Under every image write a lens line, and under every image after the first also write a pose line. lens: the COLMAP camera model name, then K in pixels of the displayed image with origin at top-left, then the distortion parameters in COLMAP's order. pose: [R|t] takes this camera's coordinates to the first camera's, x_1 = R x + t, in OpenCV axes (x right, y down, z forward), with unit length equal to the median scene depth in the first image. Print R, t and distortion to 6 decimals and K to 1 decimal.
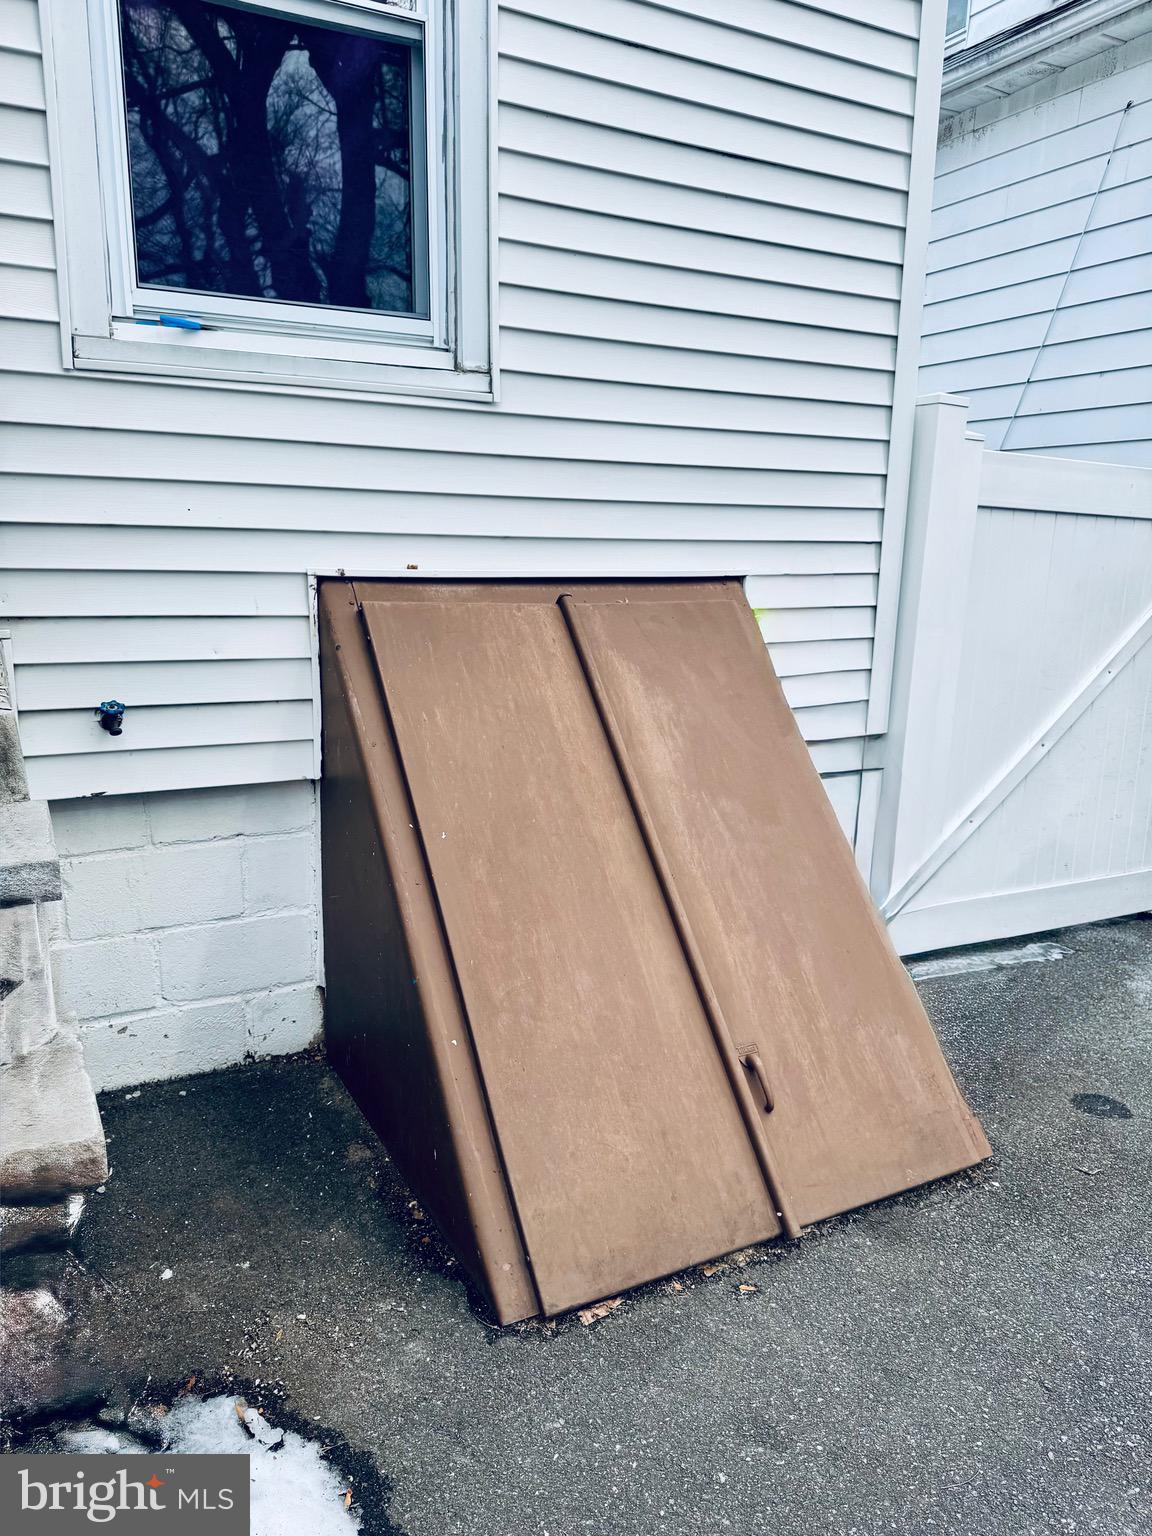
lens RADIAL K [[1078.2, 0, 580.7], [0, 1078.2, 787.4], [0, 0, 1]] dist [0.073335, -0.078804]
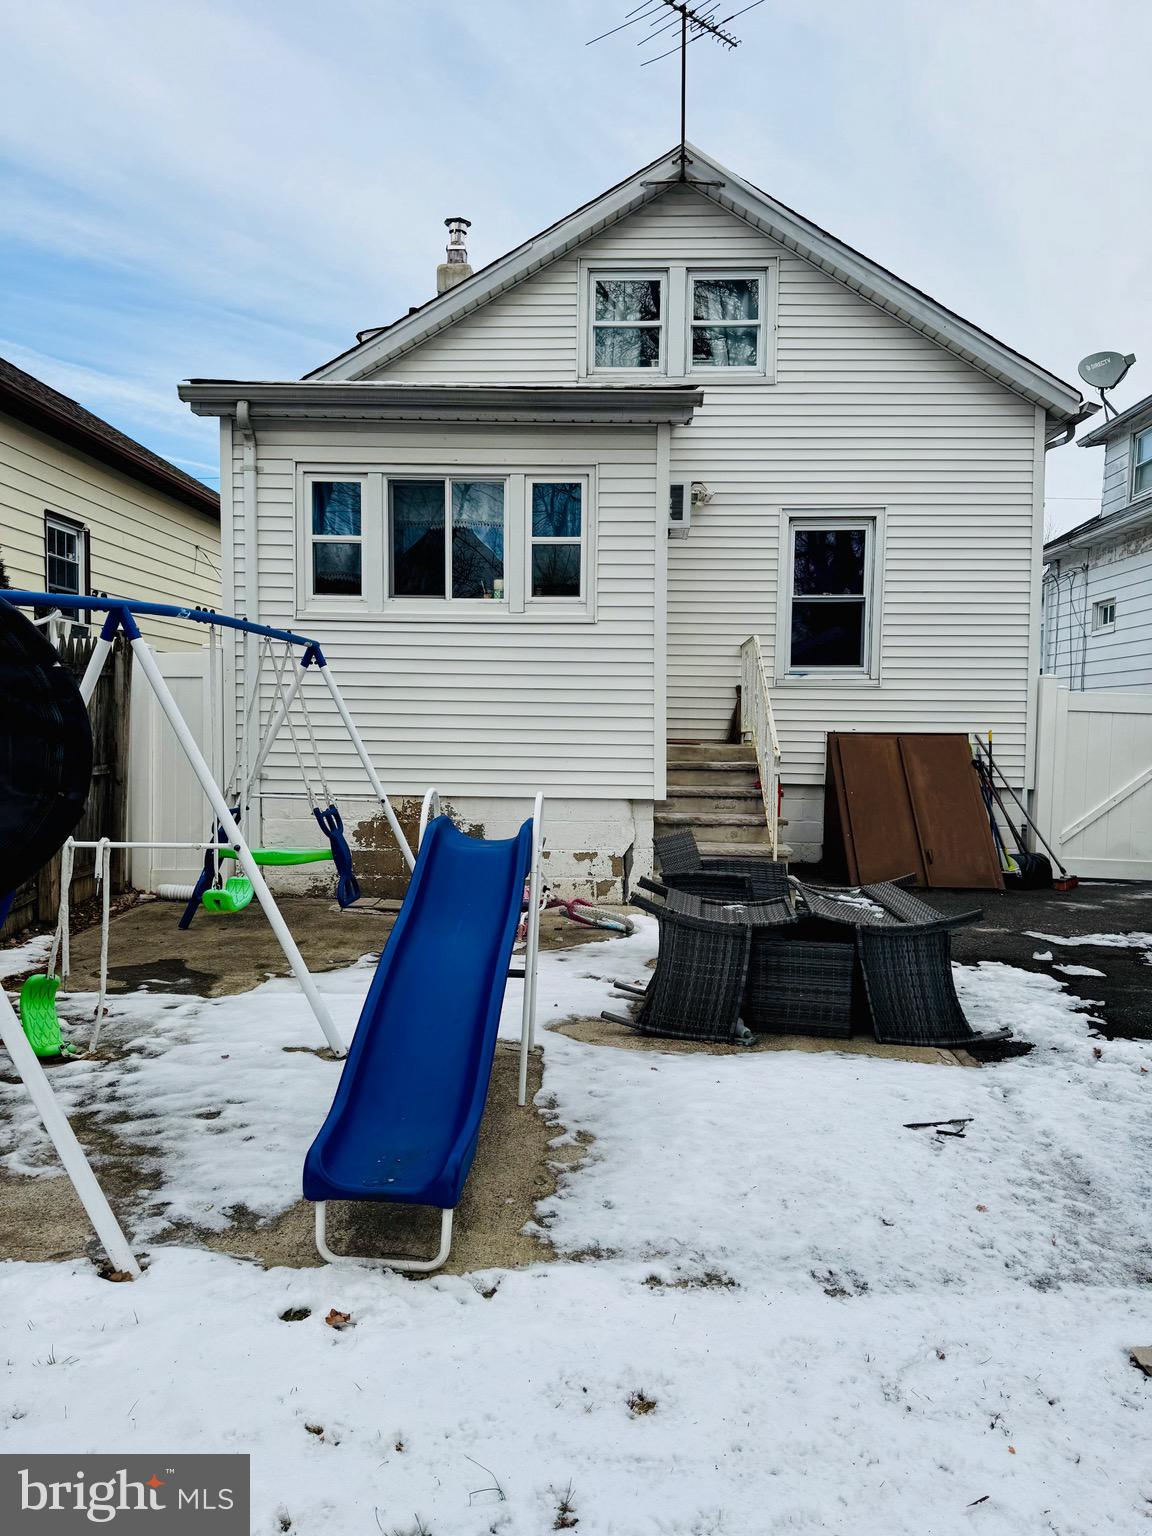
lens RADIAL K [[1078.2, 0, 580.7], [0, 1078.2, 787.4], [0, 0, 1]] dist [0.073335, -0.078804]
pose [[0.861603, 0.017694, -0.507275, 0.935355], [-0.110235, 0.982062, -0.152978, 0.669237], [0.495468, 0.187726, 0.848098, -2.609996]]
